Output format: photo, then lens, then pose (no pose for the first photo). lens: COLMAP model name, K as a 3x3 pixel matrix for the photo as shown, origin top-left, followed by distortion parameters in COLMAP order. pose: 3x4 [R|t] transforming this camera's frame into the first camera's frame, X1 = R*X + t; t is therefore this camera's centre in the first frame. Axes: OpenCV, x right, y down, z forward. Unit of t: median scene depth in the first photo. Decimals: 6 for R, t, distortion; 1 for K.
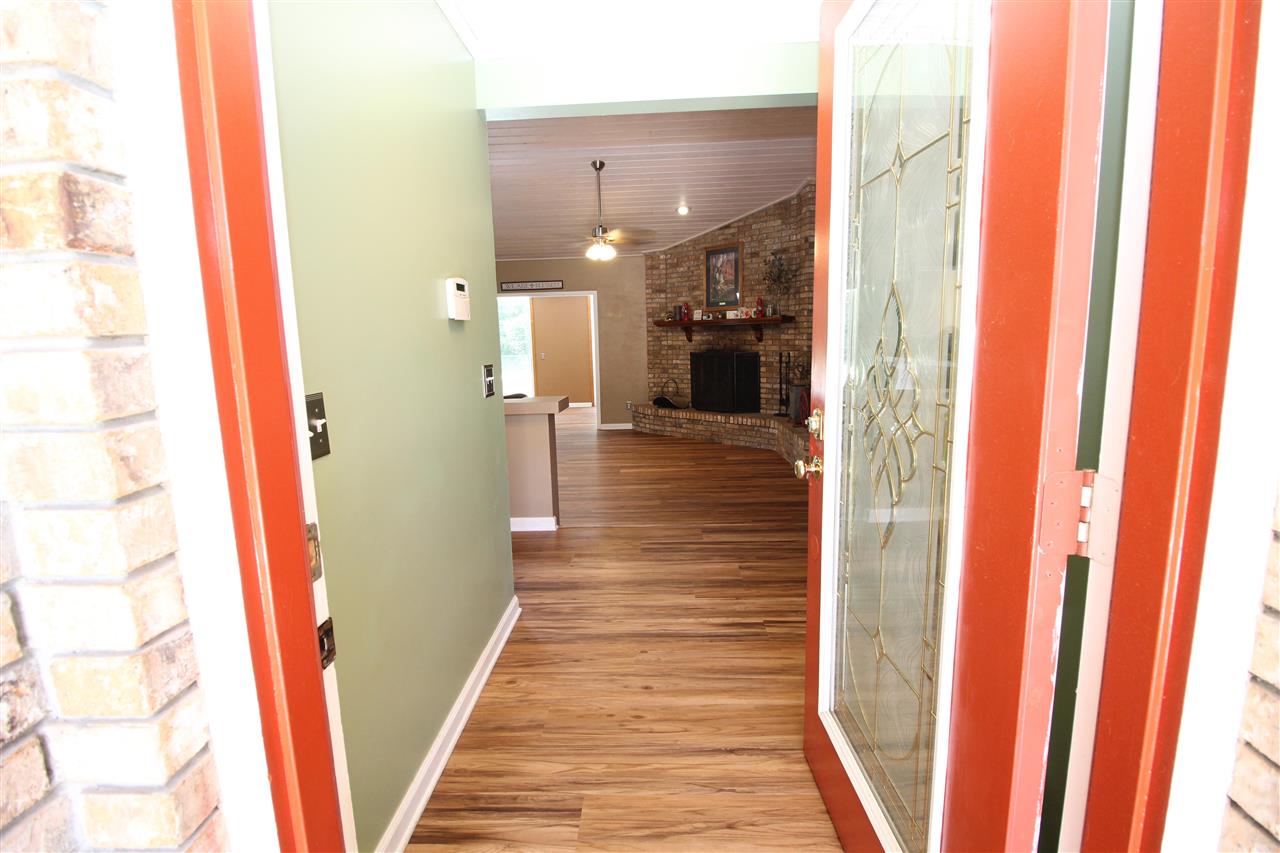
lens RADIAL K [[594.8, 0, 631.5], [0, 594.8, 422.3], [0, 0, 1]] dist [0.003595, -0.015426]
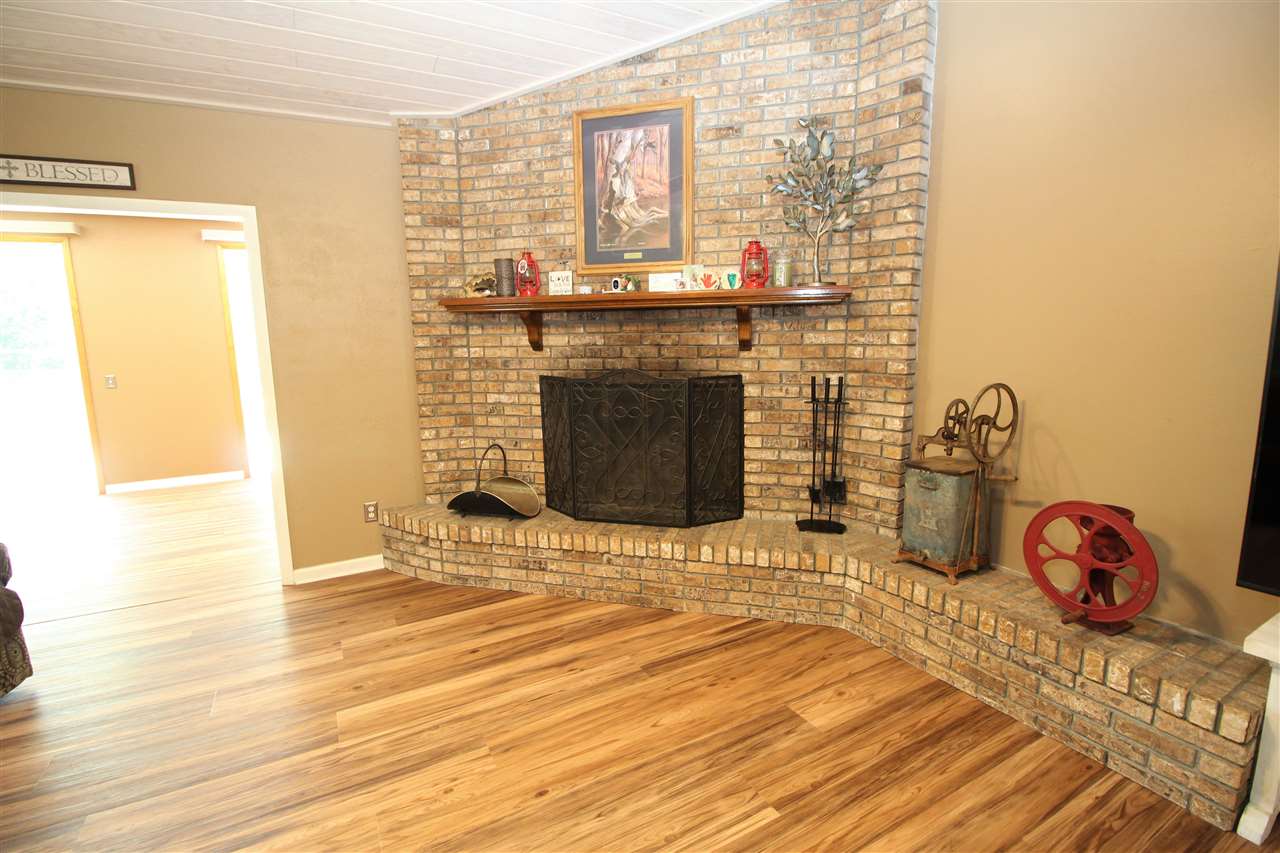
lens RADIAL K [[594.8, 0, 631.5], [0, 594.8, 422.3], [0, 0, 1]] dist [0.003595, -0.015426]
pose [[0.859052, -0.066700, 0.507523, -0.061576], [0.069917, 0.997471, 0.012747, -0.094479], [-0.507090, 0.024534, 0.861544, 0.673069]]
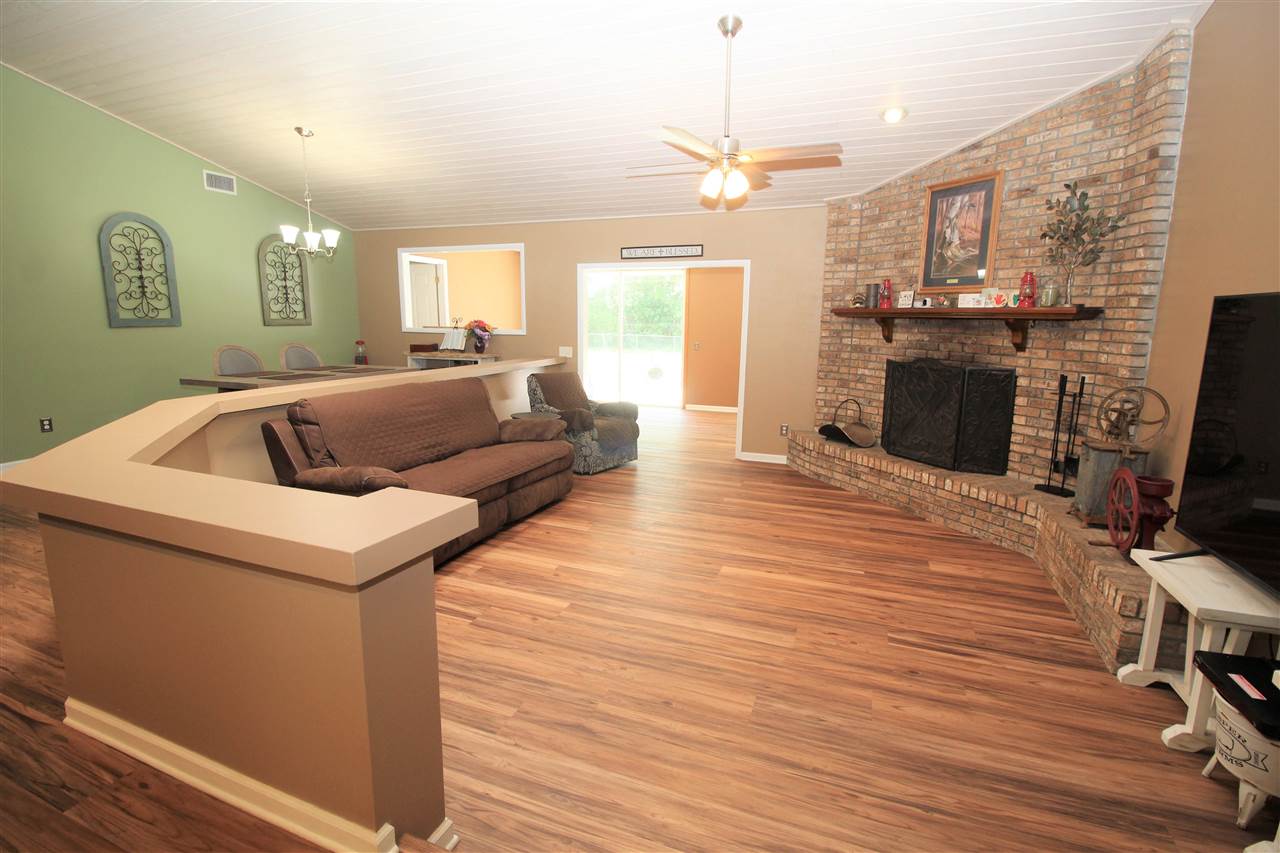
lens RADIAL K [[594.8, 0, 631.5], [0, 594.8, 422.3], [0, 0, 1]] dist [0.003595, -0.015426]
pose [[0.942689, 0.093720, -0.320240, 0.056602], [-0.083187, 0.995451, 0.046447, -0.063485], [0.323136, -0.017146, 0.946197, 0.349935]]
